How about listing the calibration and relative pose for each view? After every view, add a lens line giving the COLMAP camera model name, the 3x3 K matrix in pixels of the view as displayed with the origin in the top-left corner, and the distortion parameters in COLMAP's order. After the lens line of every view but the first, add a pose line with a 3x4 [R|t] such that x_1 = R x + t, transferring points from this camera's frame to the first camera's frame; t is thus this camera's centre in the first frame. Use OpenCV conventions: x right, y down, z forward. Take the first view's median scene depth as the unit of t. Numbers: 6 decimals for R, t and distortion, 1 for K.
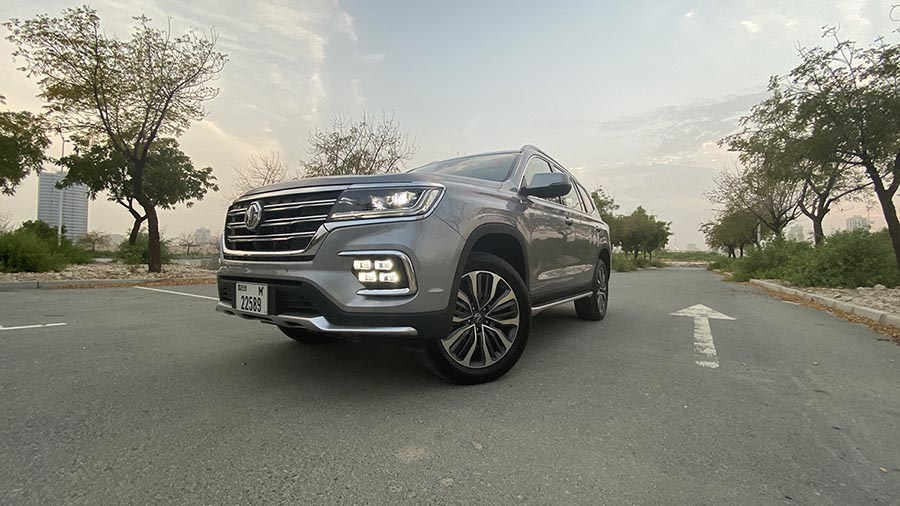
lens RADIAL K [[362.2, 0, 447.2], [0, 362.2, 256.5], [0, 0, 1]] dist [0.002036, -0.013611]
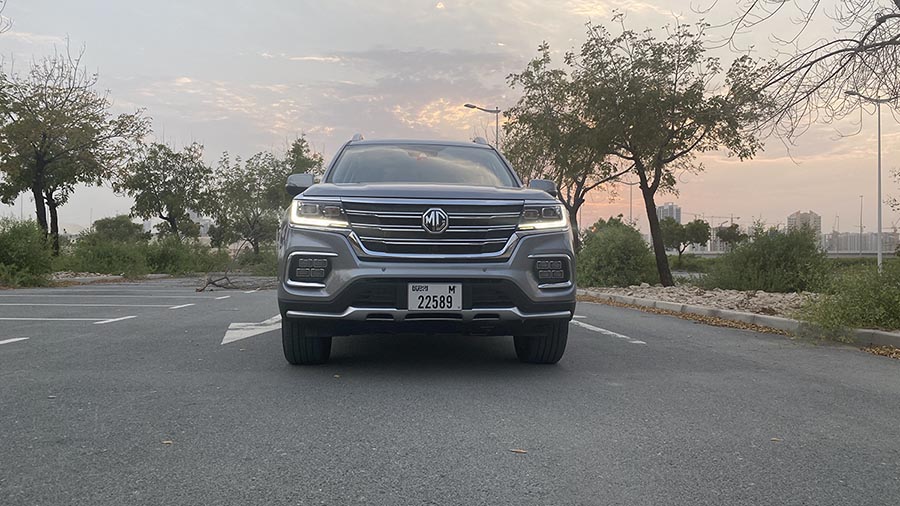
lens RADIAL K [[679.5, 0, 450.0], [0, 679.5, 253.0], [0, 0, 1]] dist [0.009846, 0.005536]
pose [[0.773783, 0.004818, 0.633433, -0.372796], [-0.008520, 0.999960, 0.002801, -0.004568], [-0.633394, -0.007564, 0.773793, -0.124310]]
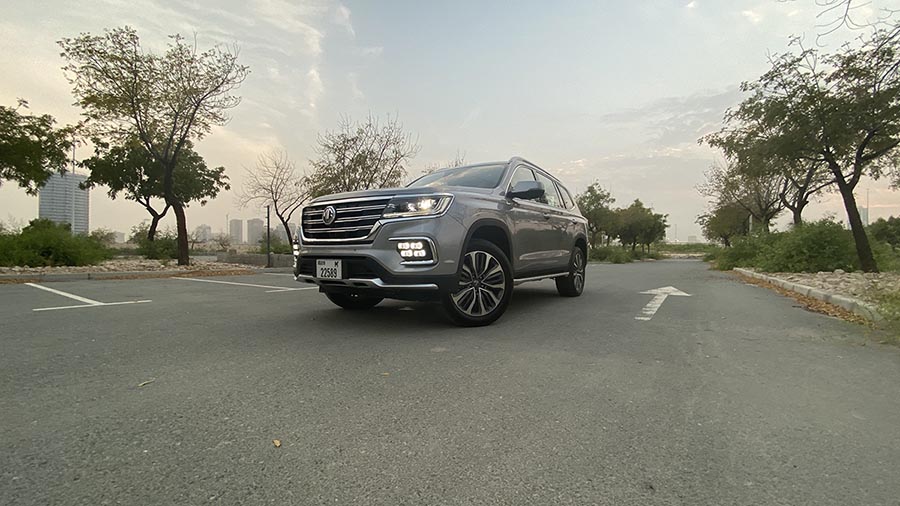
lens RADIAL K [[362.2, 0, 447.2], [0, 362.2, 256.5], [0, 0, 1]] dist [0.002036, -0.013611]
pose [[0.999953, -0.009536, -0.001756, -0.007151], [0.009561, 0.999840, 0.015100, 0.008940], [0.001612, -0.015116, 0.999884, -0.111909]]
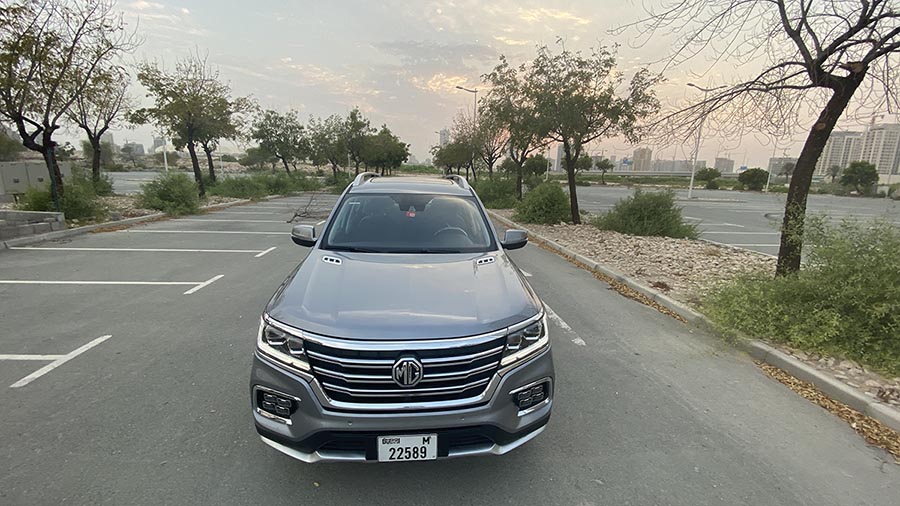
lens RADIAL K [[362.2, 0, 447.2], [0, 362.2, 256.5], [0, 0, 1]] dist [0.002036, -0.013611]
pose [[0.771998, -0.132914, 0.621572, -0.209049], [-0.025170, 0.970733, 0.238839, -0.132058], [-0.635126, -0.200029, 0.746059, 0.061315]]
